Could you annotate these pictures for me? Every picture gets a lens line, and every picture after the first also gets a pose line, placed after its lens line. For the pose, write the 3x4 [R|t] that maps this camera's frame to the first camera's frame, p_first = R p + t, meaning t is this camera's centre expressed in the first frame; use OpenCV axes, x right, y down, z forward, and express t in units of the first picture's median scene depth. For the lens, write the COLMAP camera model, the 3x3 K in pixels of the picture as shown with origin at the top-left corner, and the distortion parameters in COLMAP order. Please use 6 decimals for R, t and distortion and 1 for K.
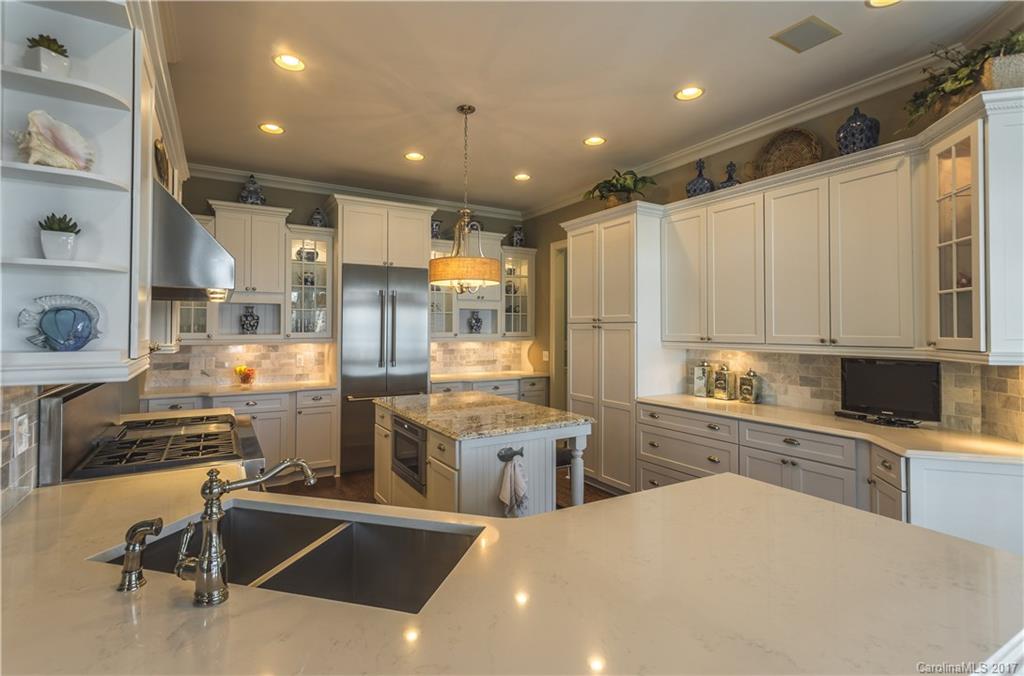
lens RADIAL K [[498.8, 0, 511.1], [0, 498.8, 322.6], [0, 0, 1]] dist [0.001132, 0.000131]
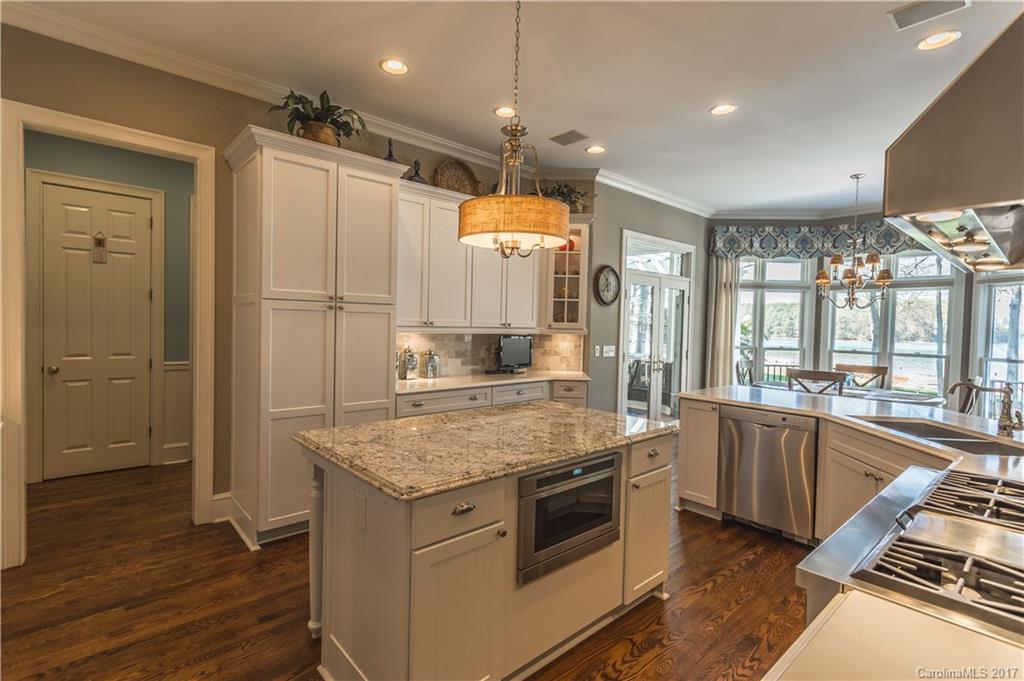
lens RADIAL K [[484.7, 0, 509.6], [0, 484.7, 335.5], [0, 0, 1]] dist [-0.002982, -0.000201]
pose [[-0.192344, -0.035055, 0.980701, -0.693125], [-0.039907, 0.998814, 0.027875, 0.023903], [-0.980516, -0.033775, -0.193515, 1.075946]]
